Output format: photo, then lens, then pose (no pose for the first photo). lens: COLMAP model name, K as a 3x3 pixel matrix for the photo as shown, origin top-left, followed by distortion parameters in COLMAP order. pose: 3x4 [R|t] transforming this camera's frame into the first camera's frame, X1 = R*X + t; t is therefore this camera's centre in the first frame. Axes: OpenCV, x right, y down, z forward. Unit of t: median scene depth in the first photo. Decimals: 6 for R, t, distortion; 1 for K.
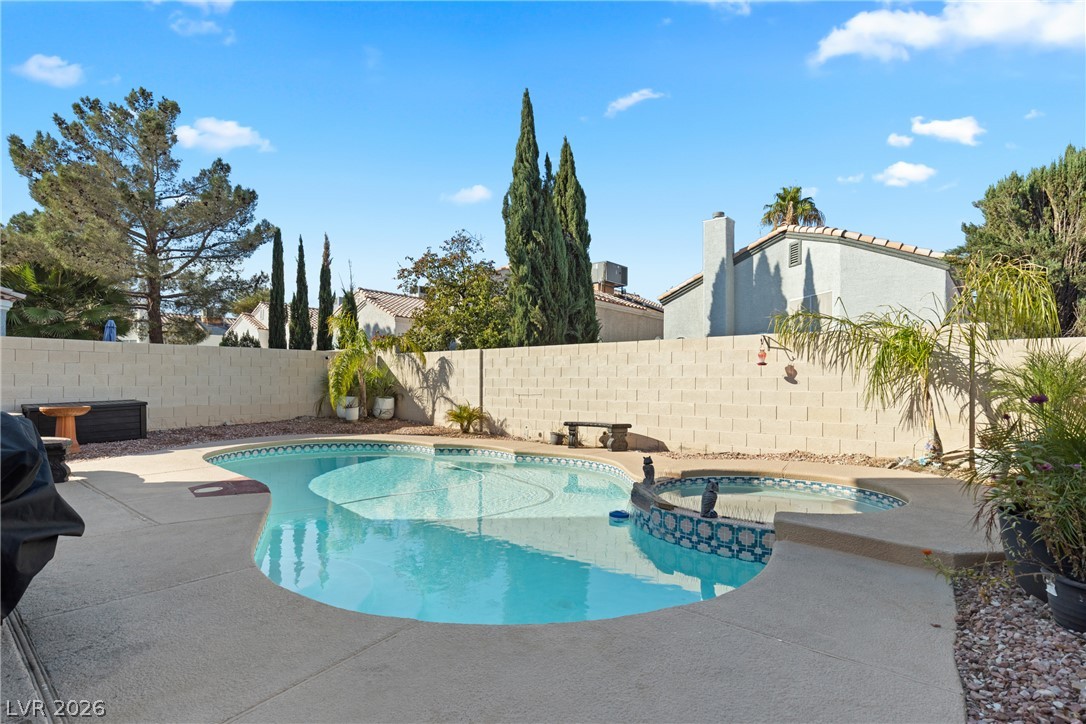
lens RADIAL K [[539.0, 0, 539.9], [0, 539.0, 369.9], [0, 0, 1]] dist [-0.002195, -0.000231]
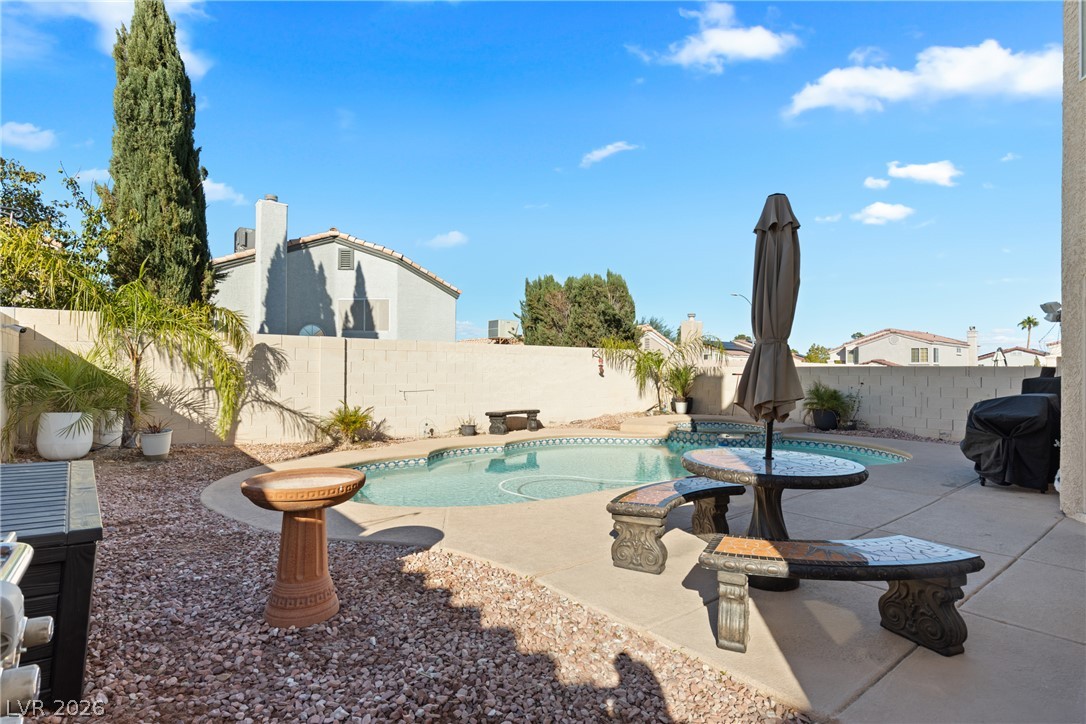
lens RADIAL K [[539.0, 0, 539.9], [0, 539.0, 369.9], [0, 0, 1]] dist [-0.002195, -0.000231]
pose [[0.181528, -0.004286, 0.983376, -0.739508], [-0.025045, 0.999646, 0.008980, -0.003808], [-0.983067, -0.026259, 0.181357, 0.500053]]
